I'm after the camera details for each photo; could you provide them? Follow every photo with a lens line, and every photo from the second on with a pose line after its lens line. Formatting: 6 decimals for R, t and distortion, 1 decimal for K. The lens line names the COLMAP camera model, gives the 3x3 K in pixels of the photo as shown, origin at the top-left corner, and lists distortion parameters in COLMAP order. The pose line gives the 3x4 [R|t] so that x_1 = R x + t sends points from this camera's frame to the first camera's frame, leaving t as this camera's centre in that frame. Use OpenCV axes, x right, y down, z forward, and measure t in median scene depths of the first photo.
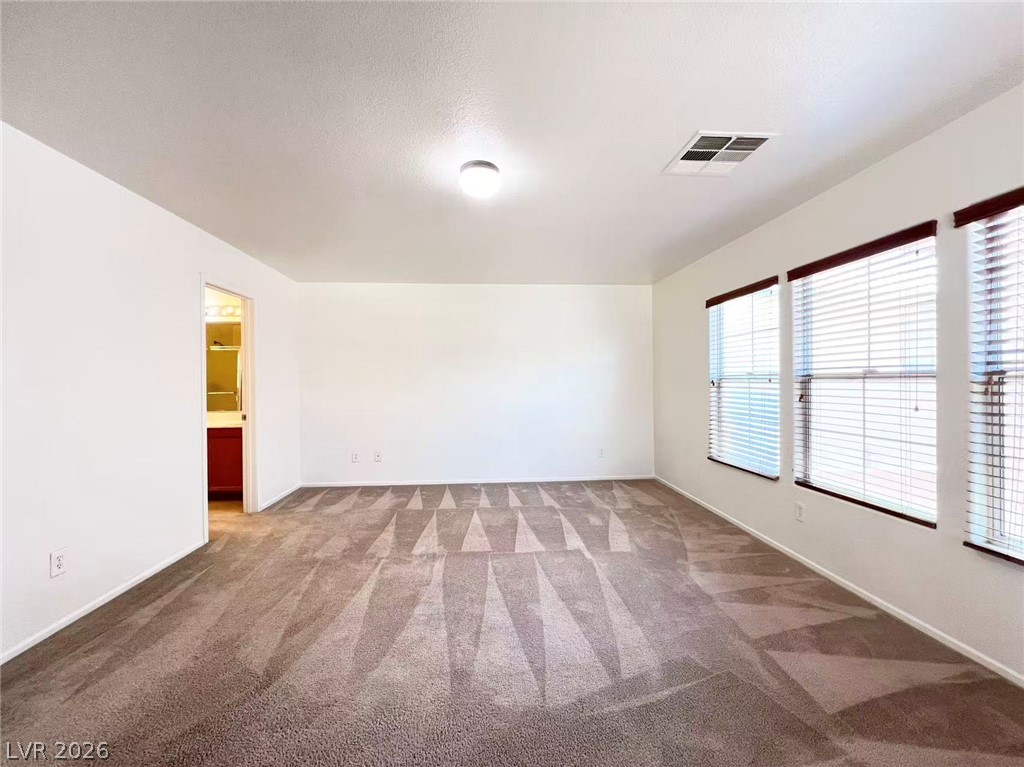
lens RADIAL K [[409.7, 0, 508.7], [0, 409.7, 380.0], [0, 0, 1]] dist [-0.000785, 0.000129]
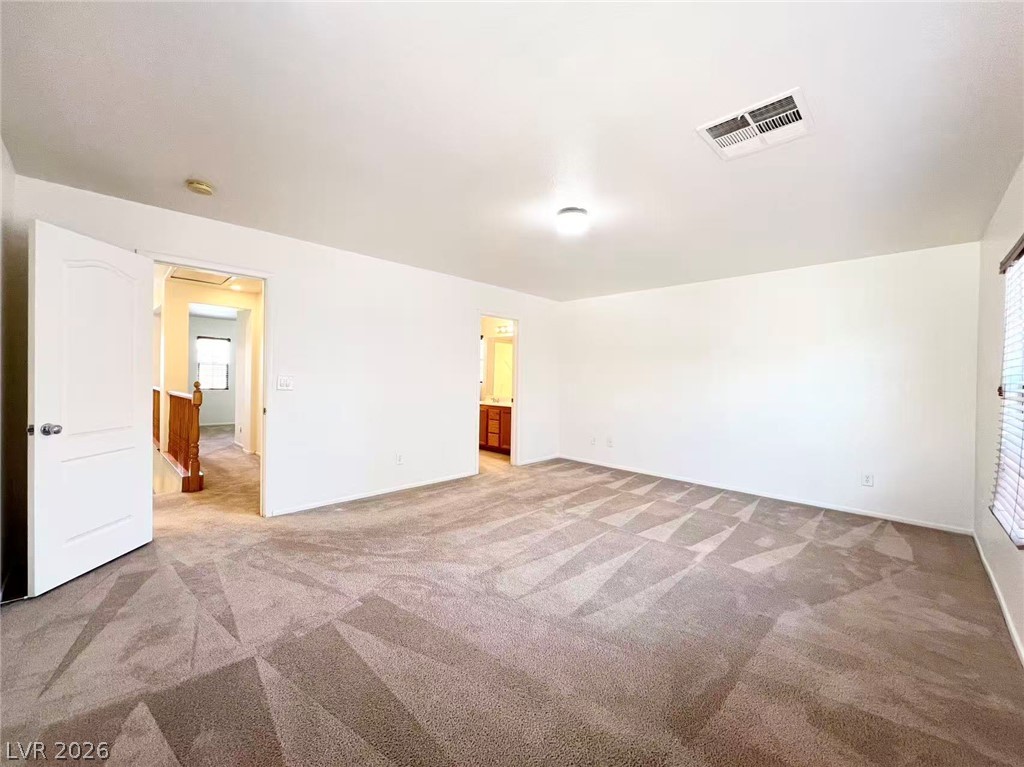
lens RADIAL K [[409.7, 0, 508.7], [0, 409.7, 380.0], [0, 0, 1]] dist [-0.000785, 0.000129]
pose [[0.660614, 0.023737, -0.750350, 0.574502], [-0.018560, 0.999711, 0.015284, -0.007322], [0.750496, 0.003829, 0.660864, 0.005609]]
